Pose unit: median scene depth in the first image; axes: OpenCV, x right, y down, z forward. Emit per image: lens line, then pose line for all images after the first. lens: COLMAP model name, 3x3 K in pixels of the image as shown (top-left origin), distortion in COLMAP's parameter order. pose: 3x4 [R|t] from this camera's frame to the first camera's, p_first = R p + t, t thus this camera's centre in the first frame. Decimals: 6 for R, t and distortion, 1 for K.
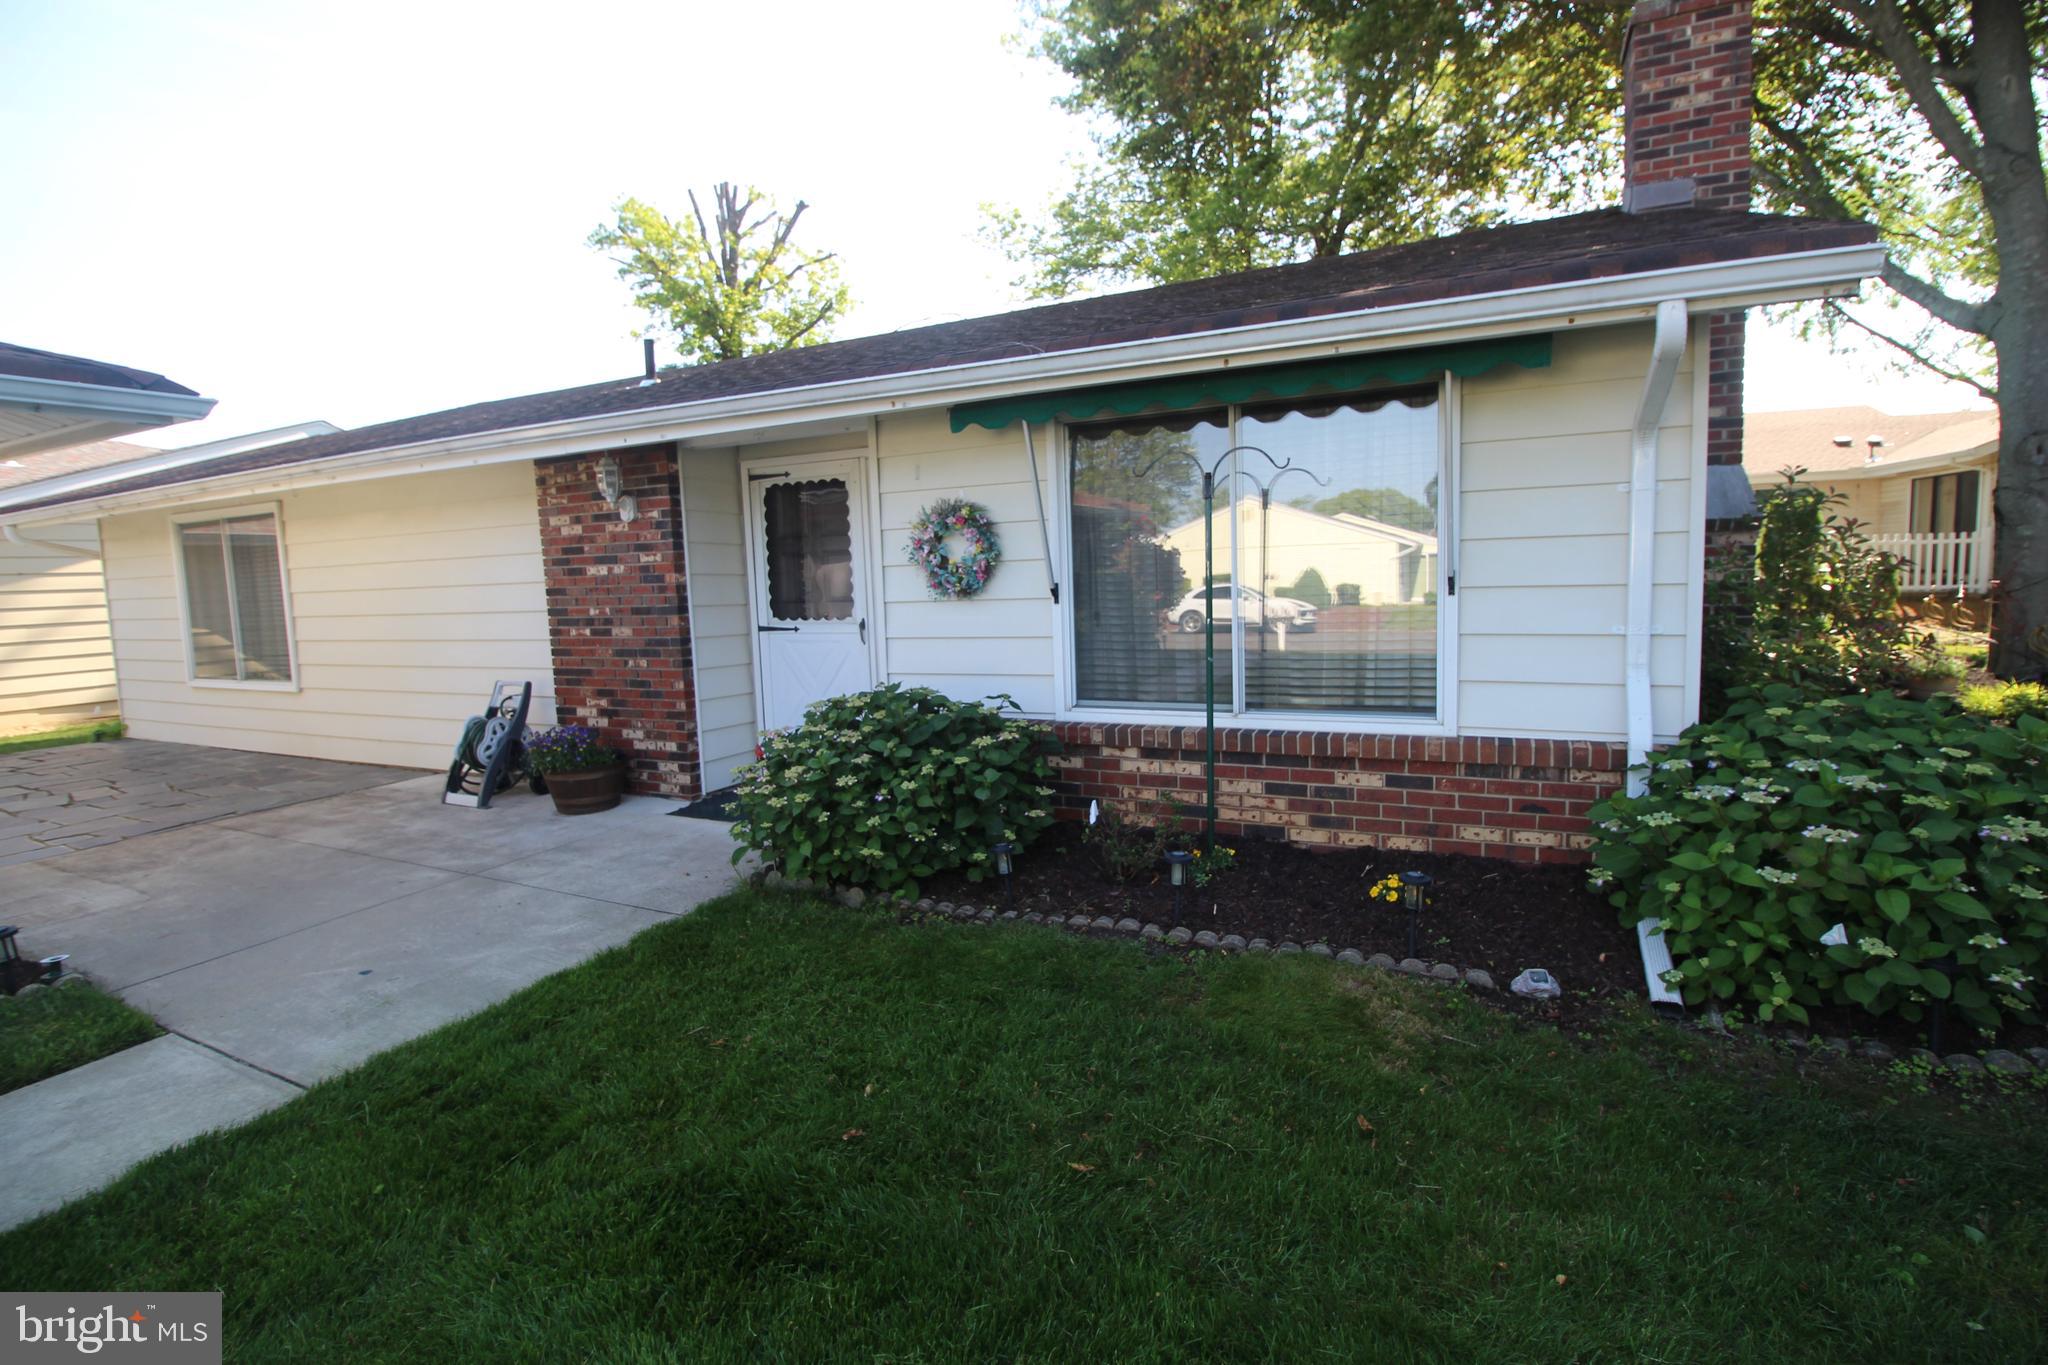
lens RADIAL K [[949.7, 0, 1038.6], [0, 949.7, 678.6], [0, 0, 1]] dist [-0.010294, -0.001407]
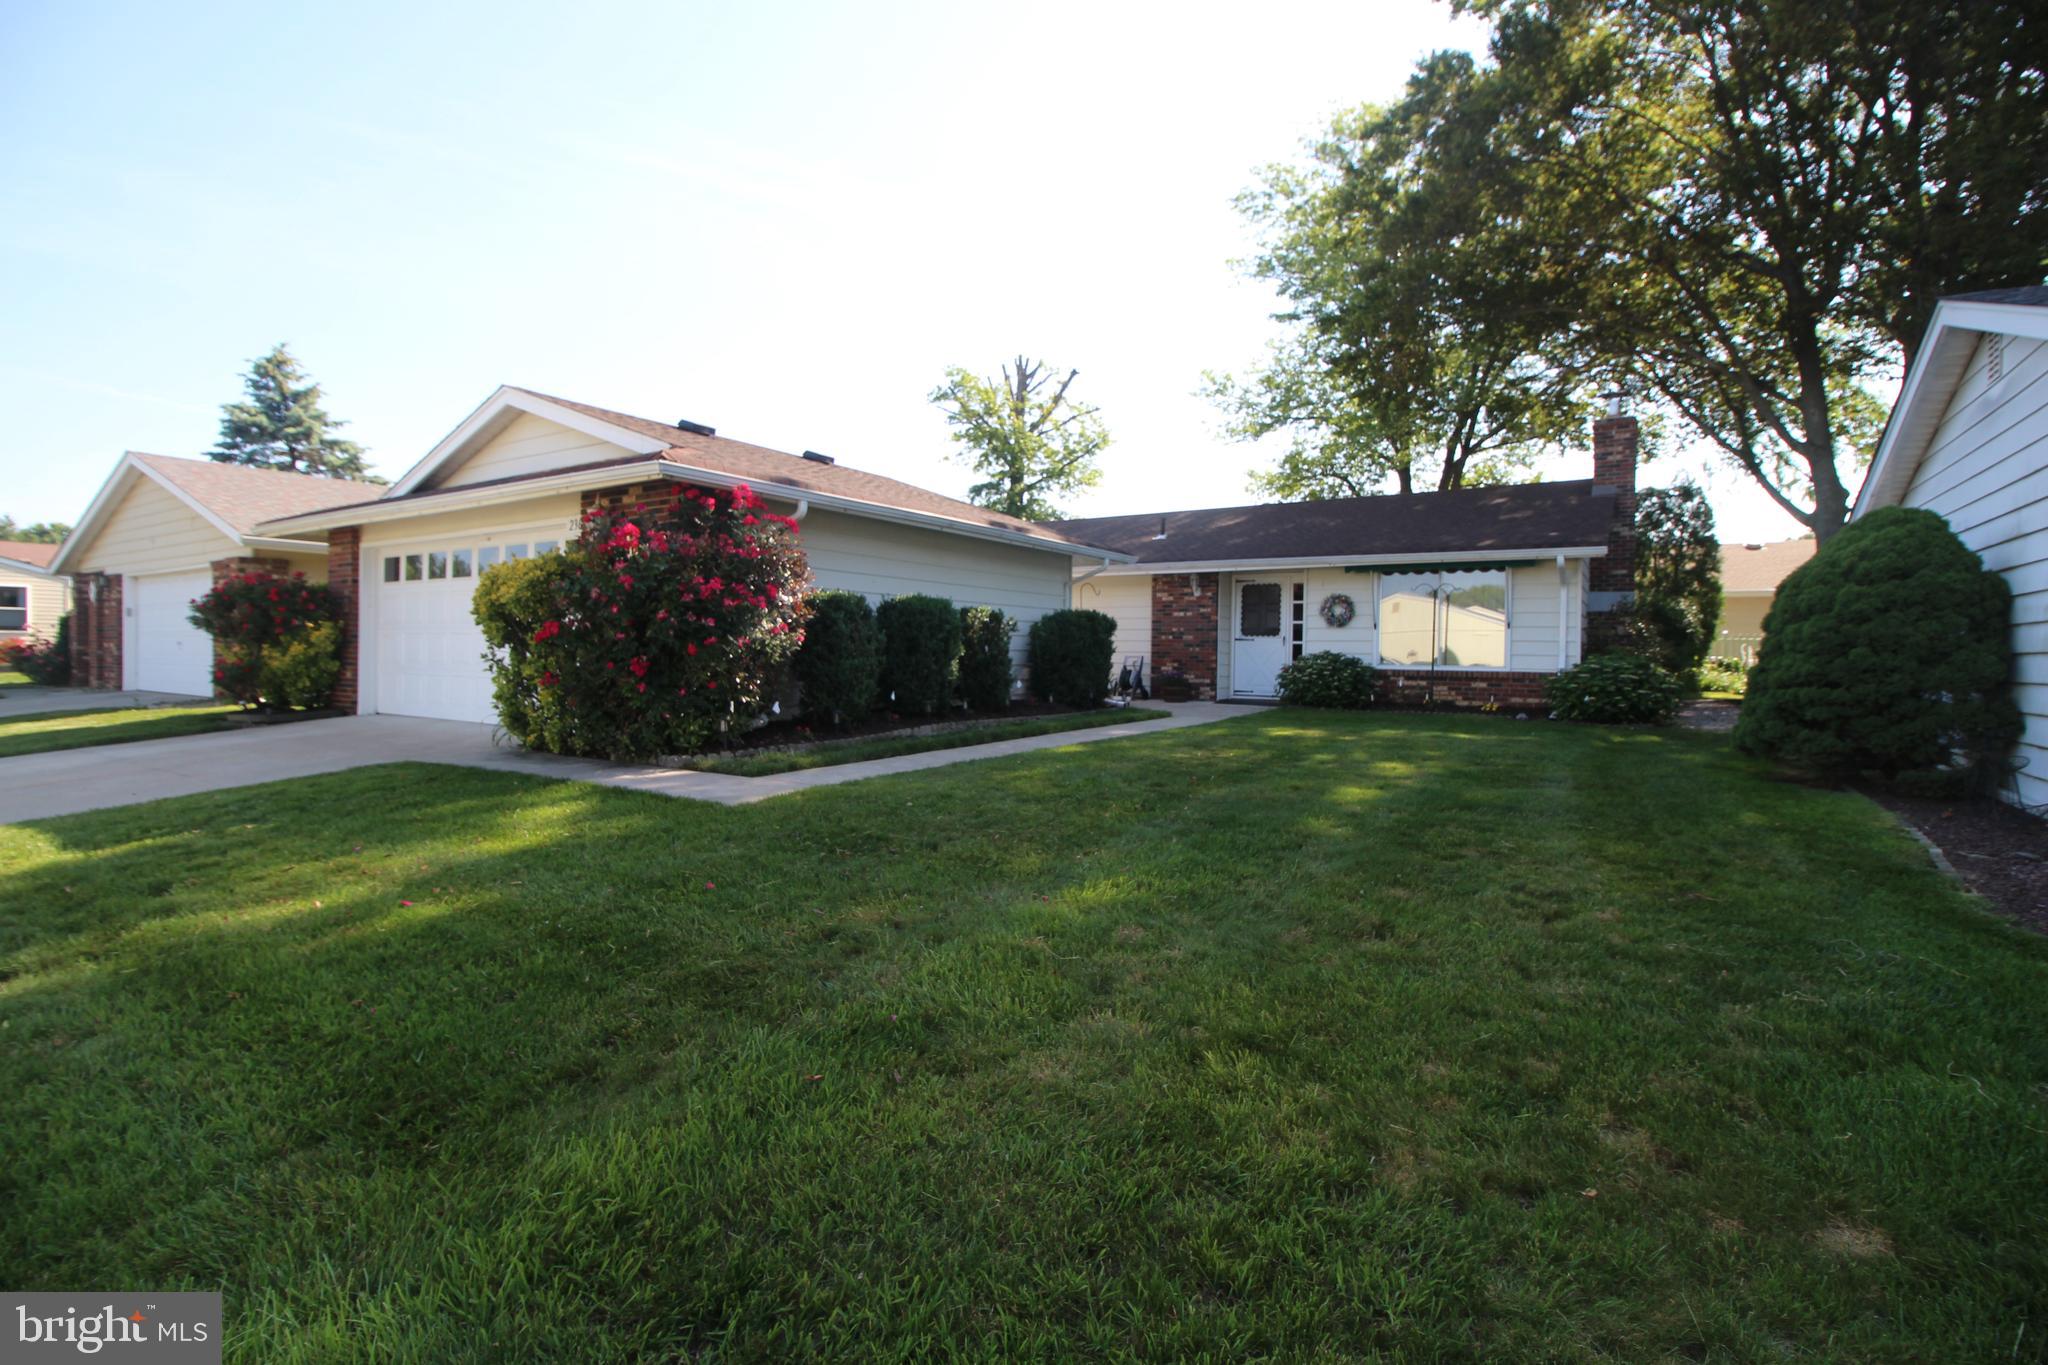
lens RADIAL K [[949.7, 0, 1026.7], [0, 949.7, 672.3], [0, 0, 1]] dist [-0.010294, -0.001407]
pose [[0.990012, 0.049009, -0.132188, -0.533239], [-0.060476, 0.994614, -0.084176, 0.298725], [0.127351, 0.091330, 0.987644, -1.667630]]
